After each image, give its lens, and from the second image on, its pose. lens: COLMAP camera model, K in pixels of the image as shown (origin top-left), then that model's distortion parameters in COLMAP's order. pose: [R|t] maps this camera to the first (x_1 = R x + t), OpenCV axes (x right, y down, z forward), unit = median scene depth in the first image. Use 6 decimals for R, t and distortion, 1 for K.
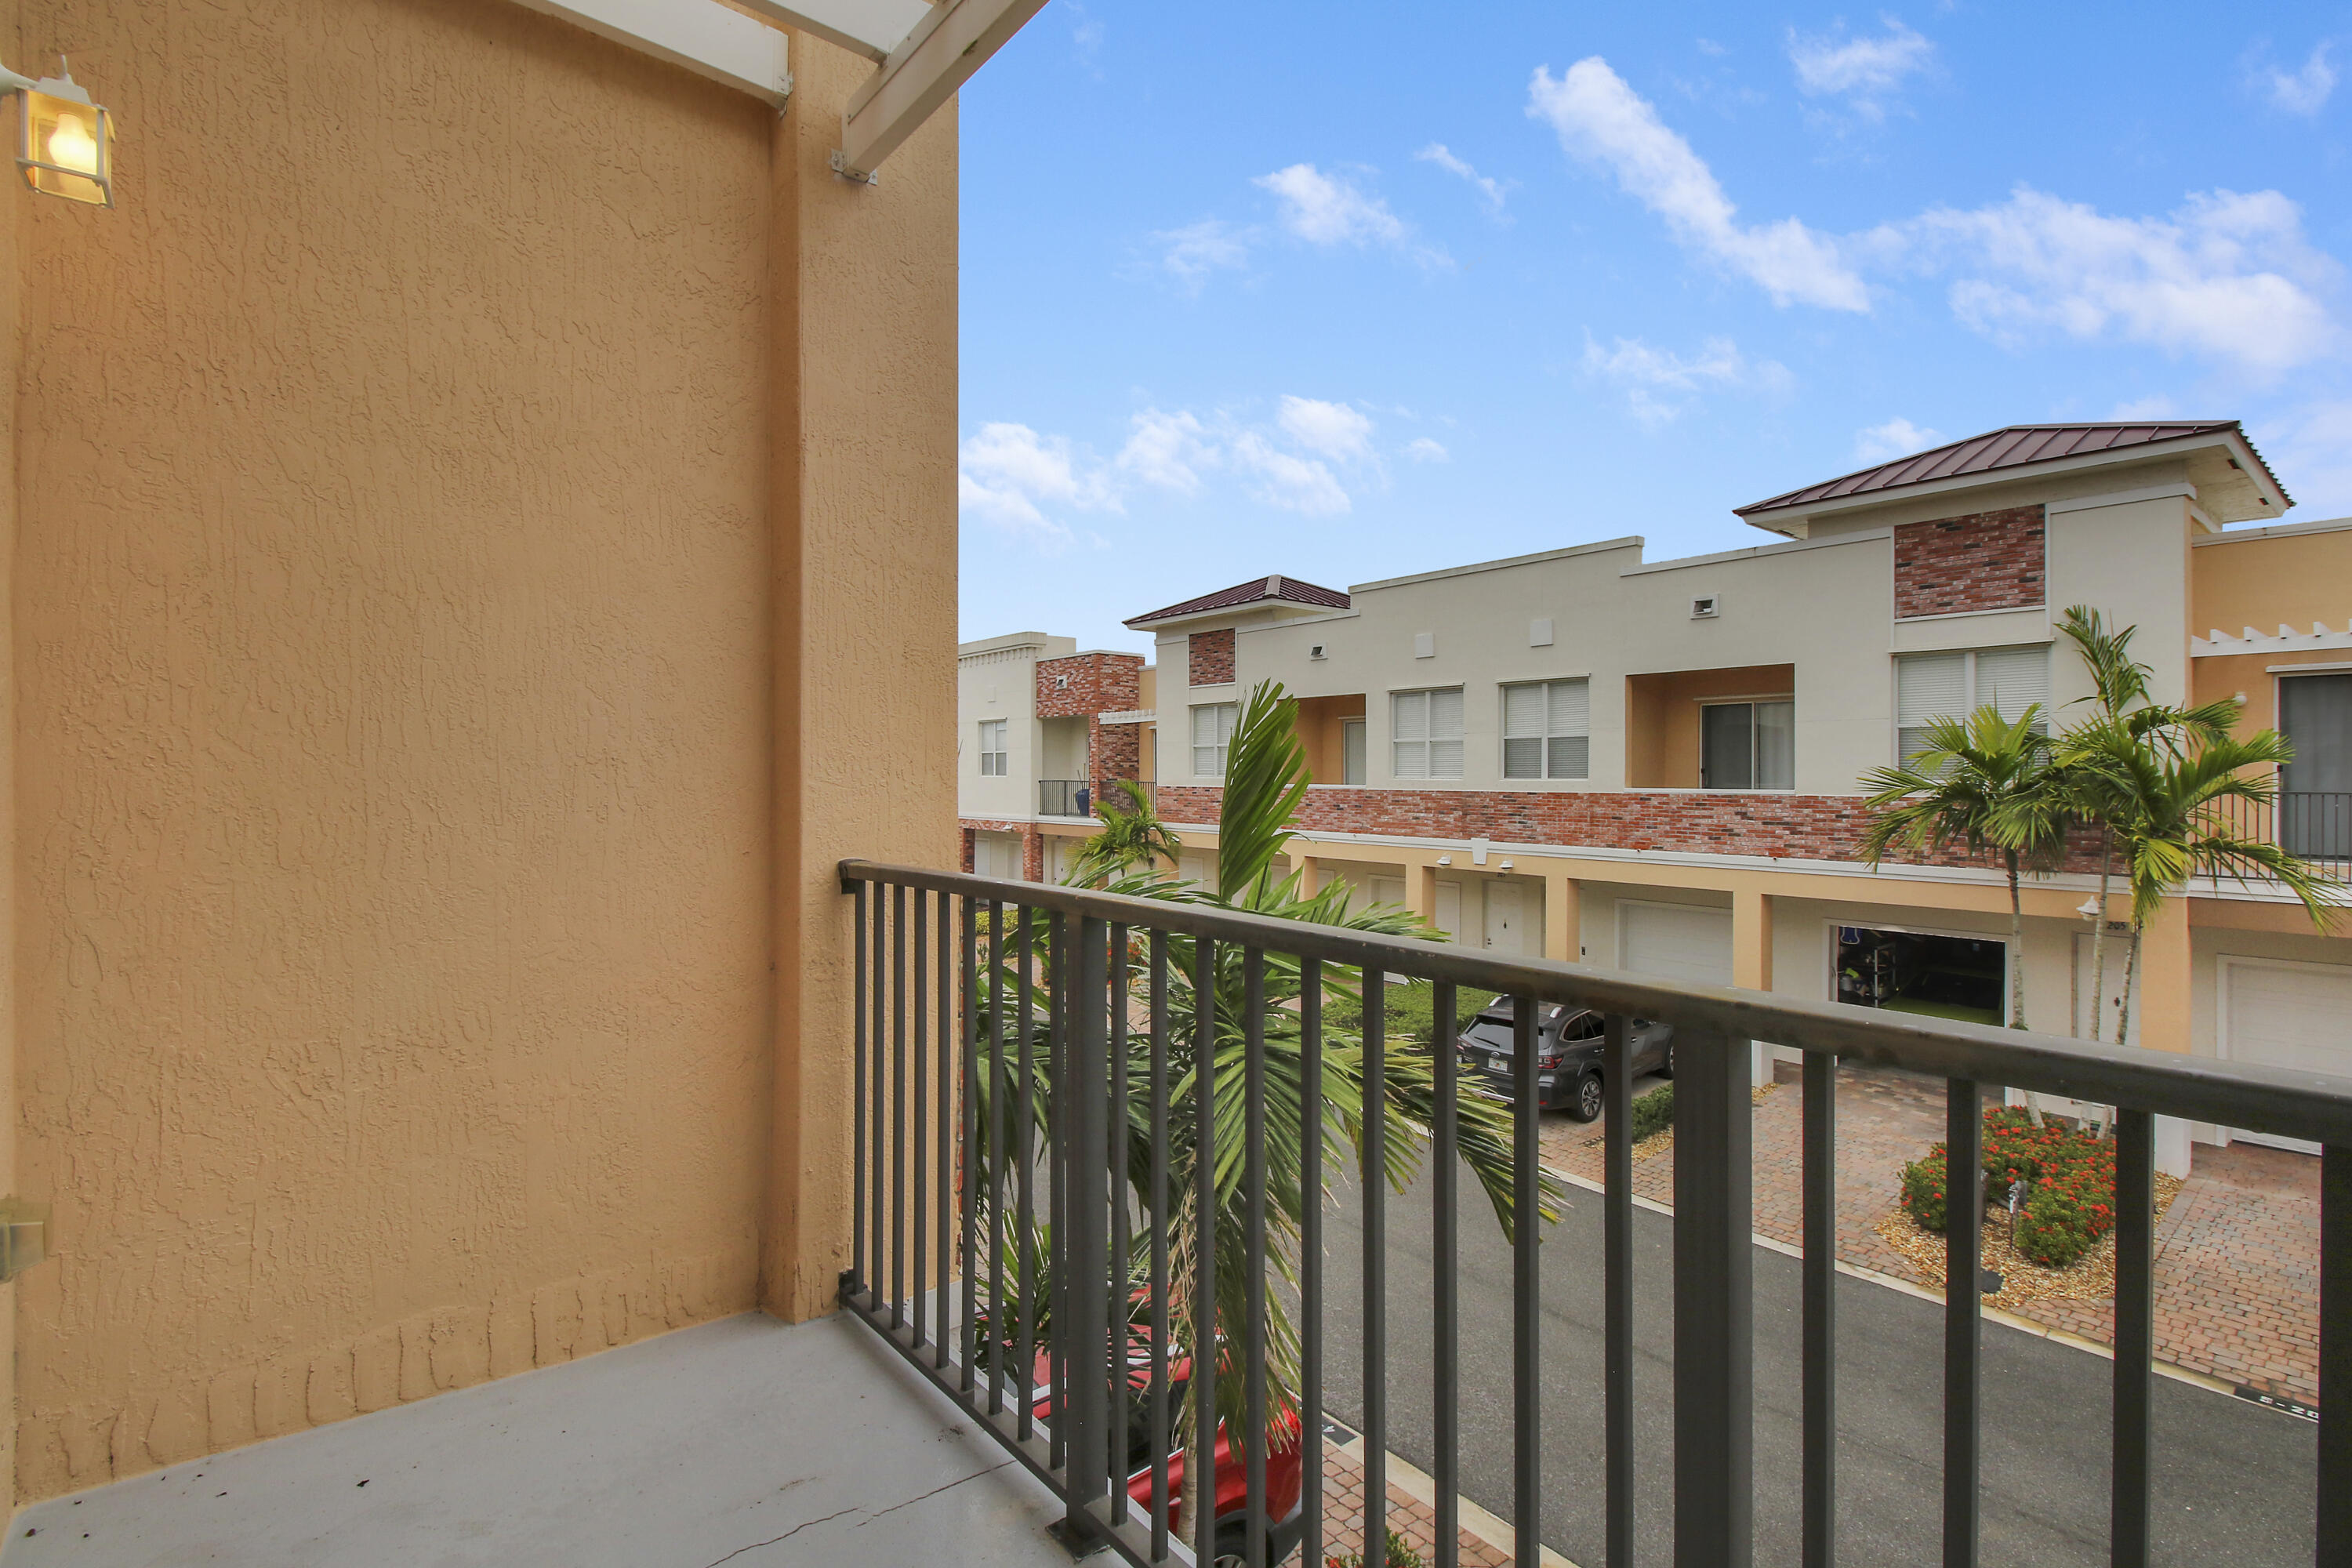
lens RADIAL K [[1115.7, 0, 1180.1], [0, 1115.7, 768.0], [0, 0, 1]] dist [-0.001010, -0.008890]
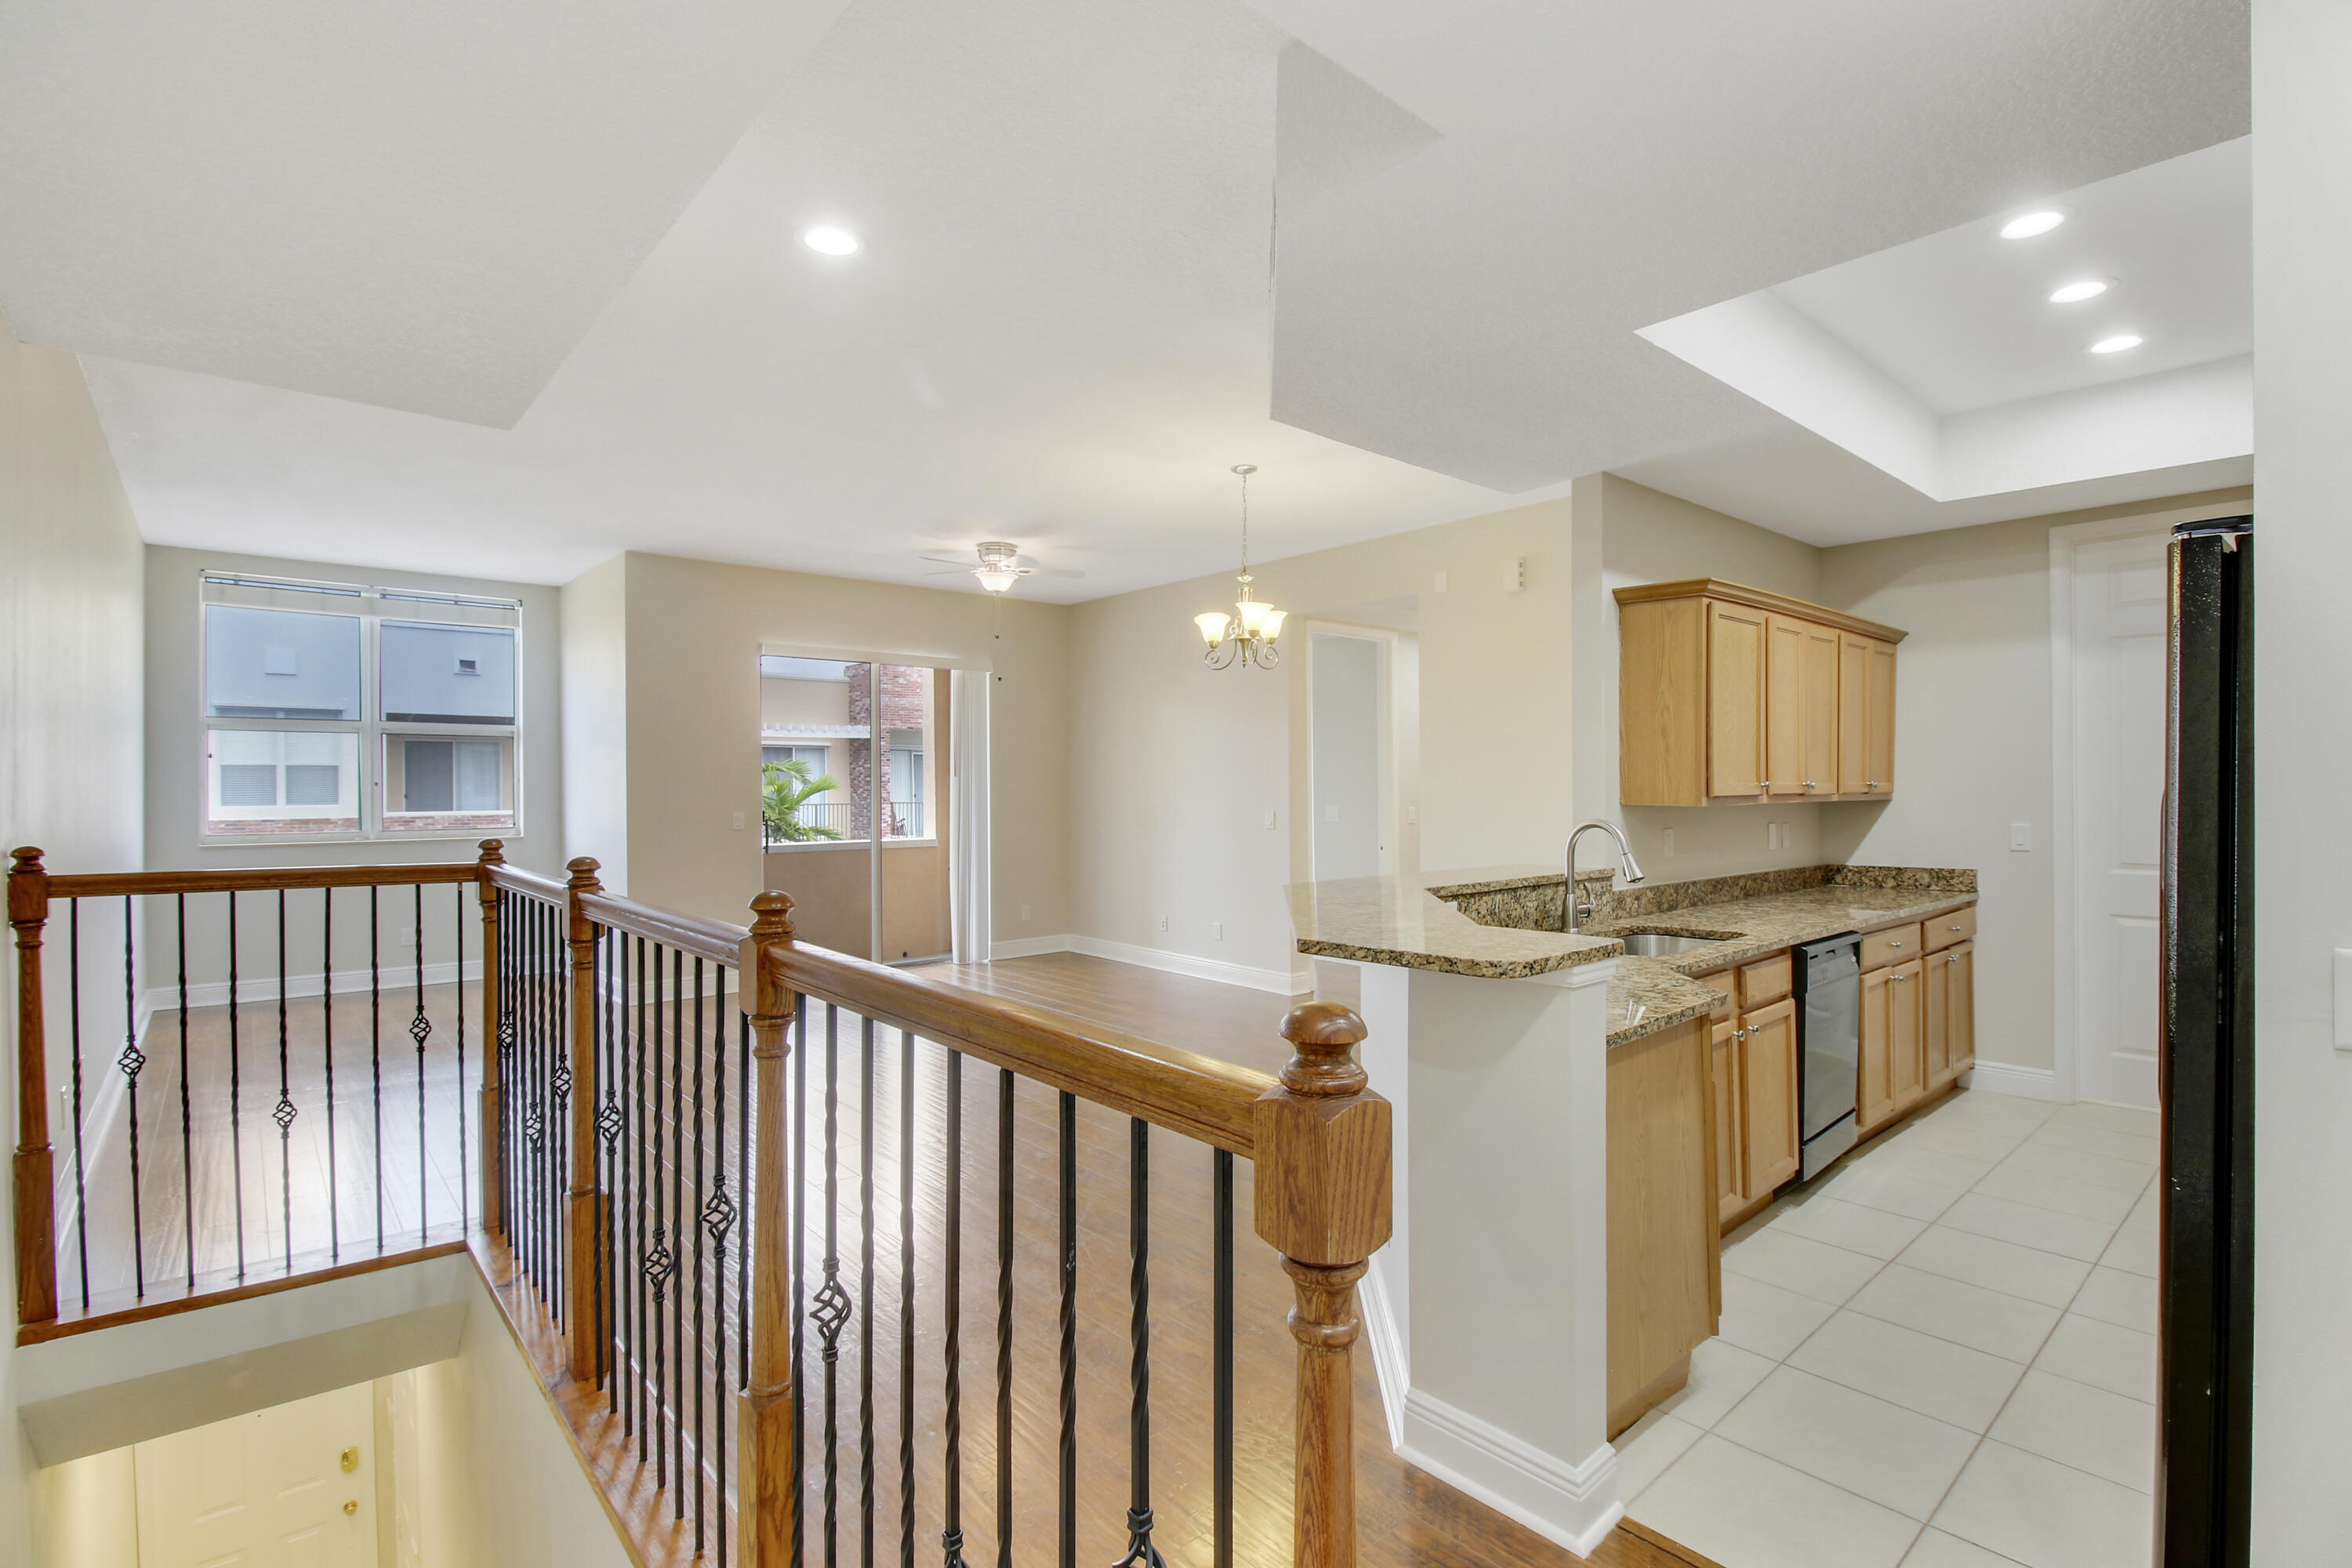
lens RADIAL K [[1115.7, 0, 1180.1], [0, 1115.7, 768.0], [0, 0, 1]] dist [-0.001010, -0.008890]
pose [[-0.035740, 0.014140, 0.999261, -0.935504], [-0.000027, 0.999900, -0.014150, -0.015636], [-0.999361, -0.000532, -0.035736, 0.284708]]
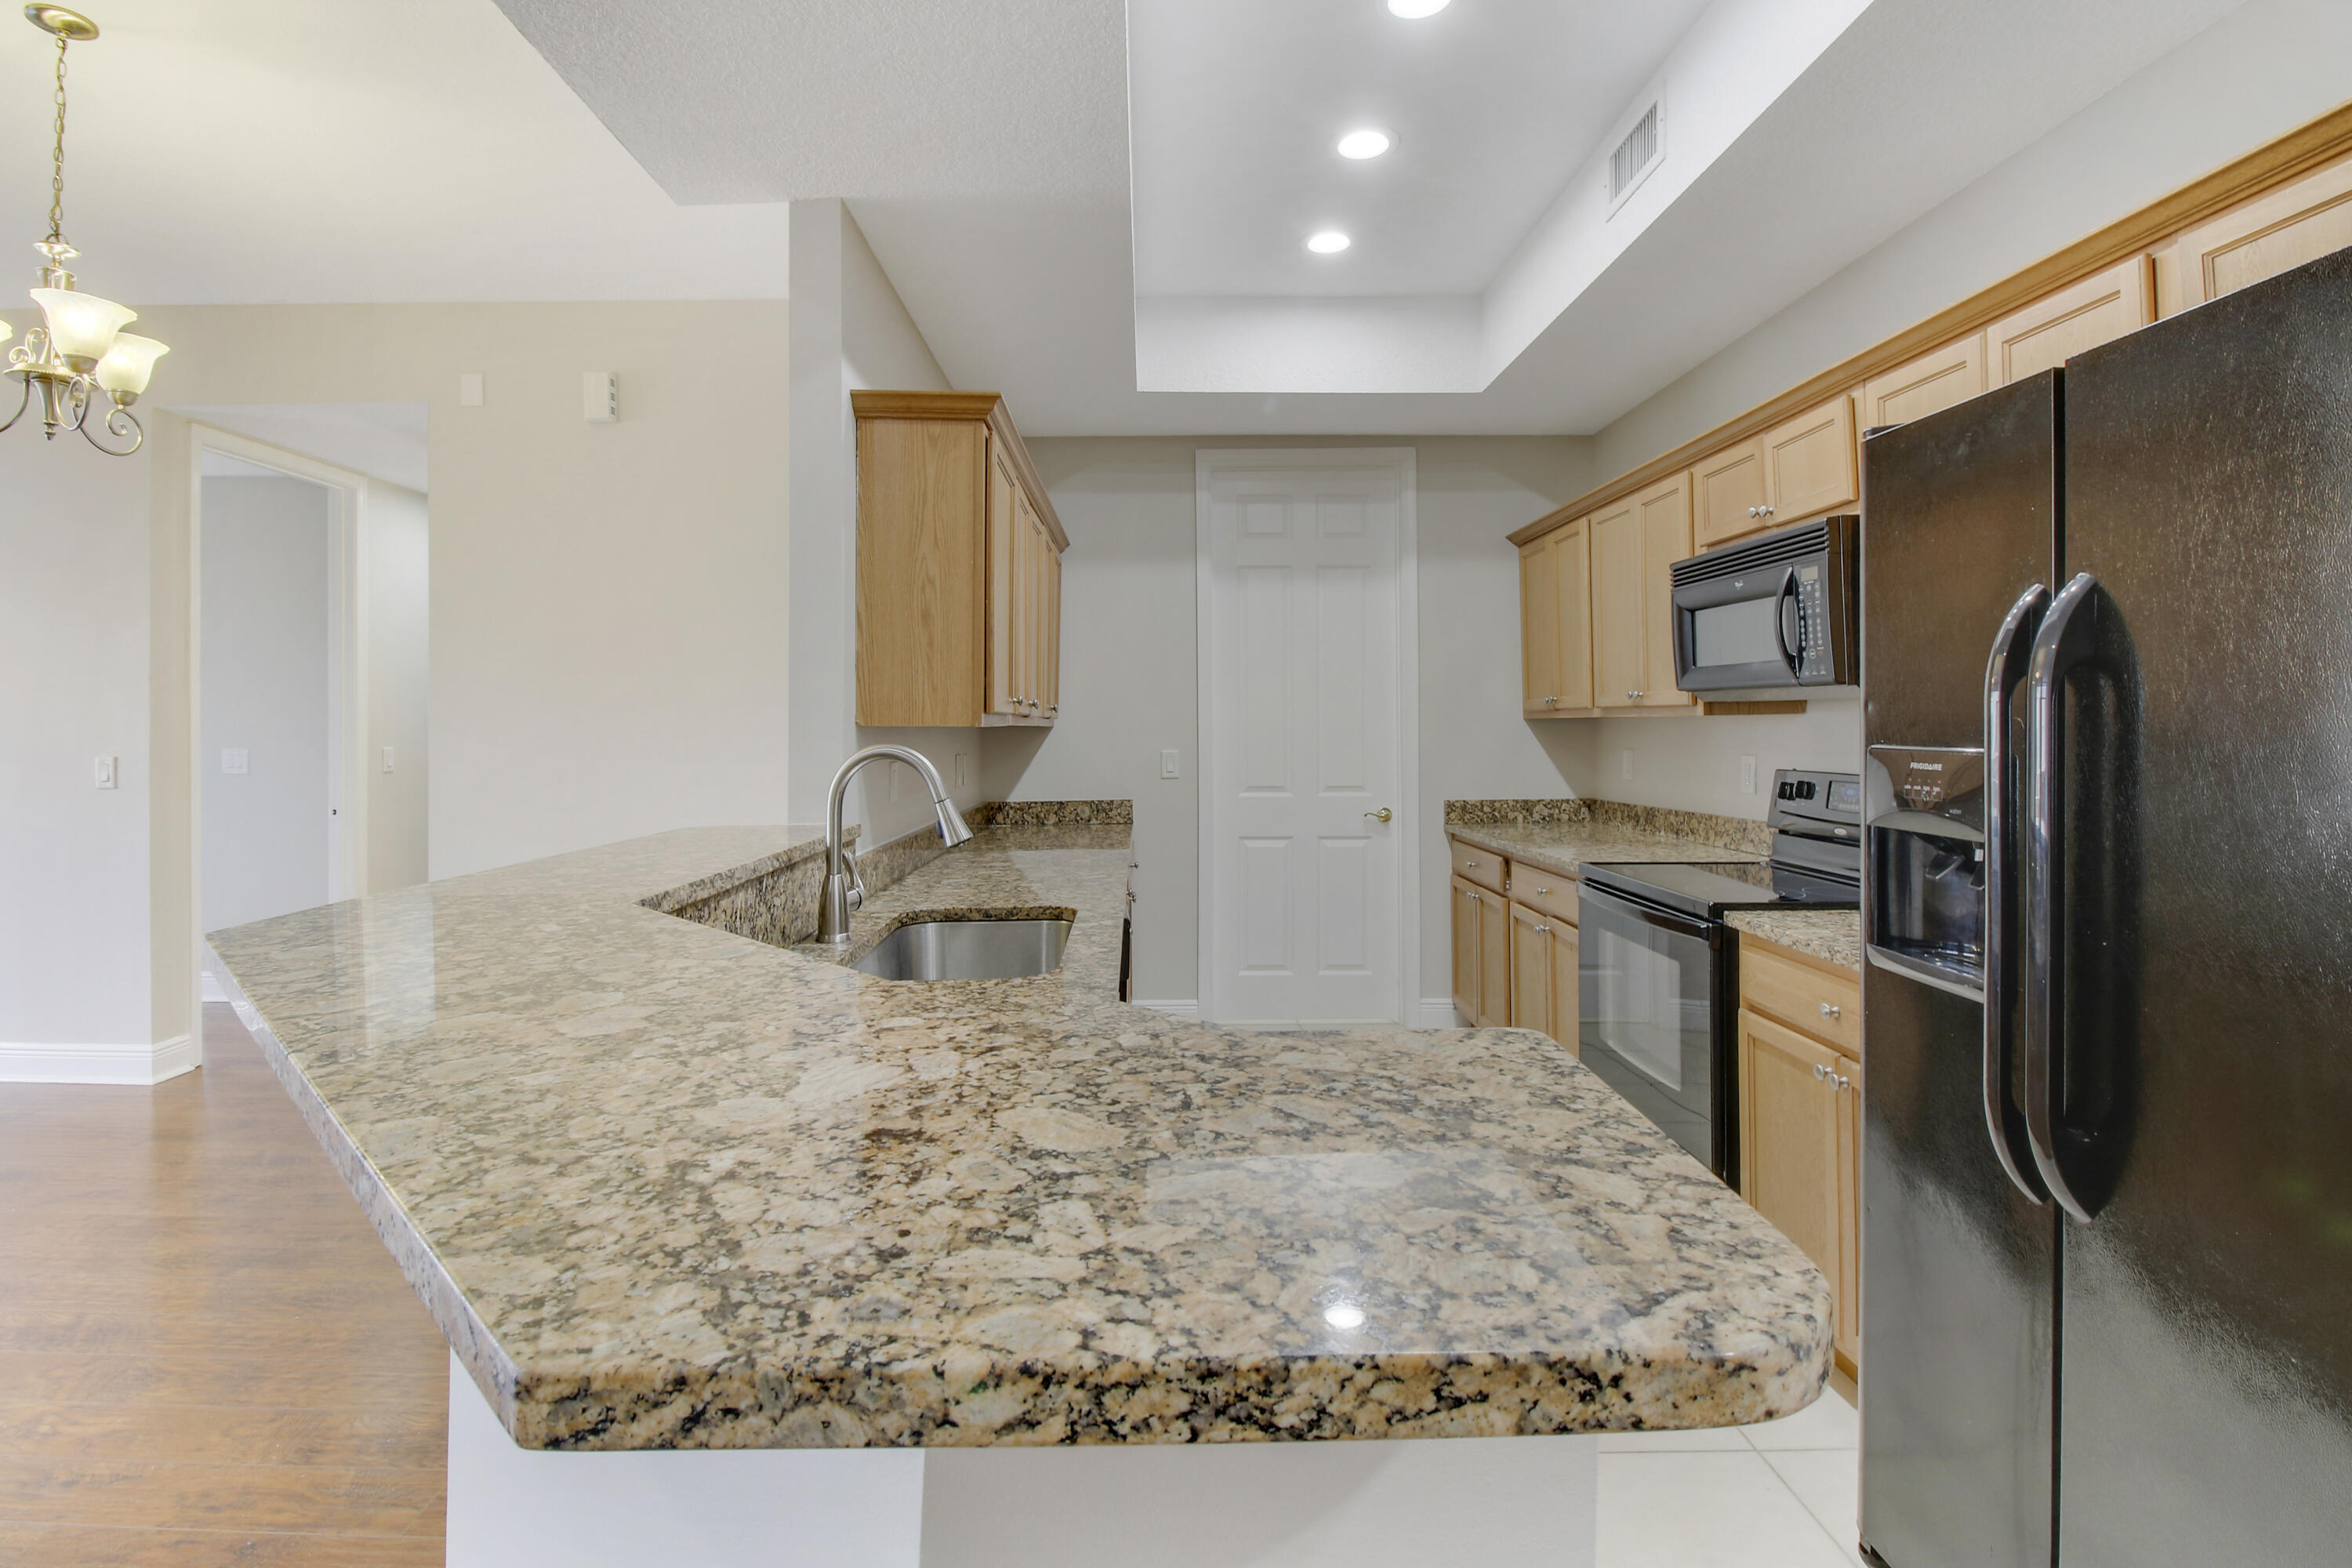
lens RADIAL K [[1117.6, 0, 1169.6], [0, 1117.6, 719.3], [0, 0, 1]] dist [0.004401, -0.017723]
pose [[-0.779956, 0.006396, 0.625801, -0.807729], [0.001238, 0.999962, -0.008677, -0.009504], [-0.625833, -0.005993, -0.779934, 0.274147]]
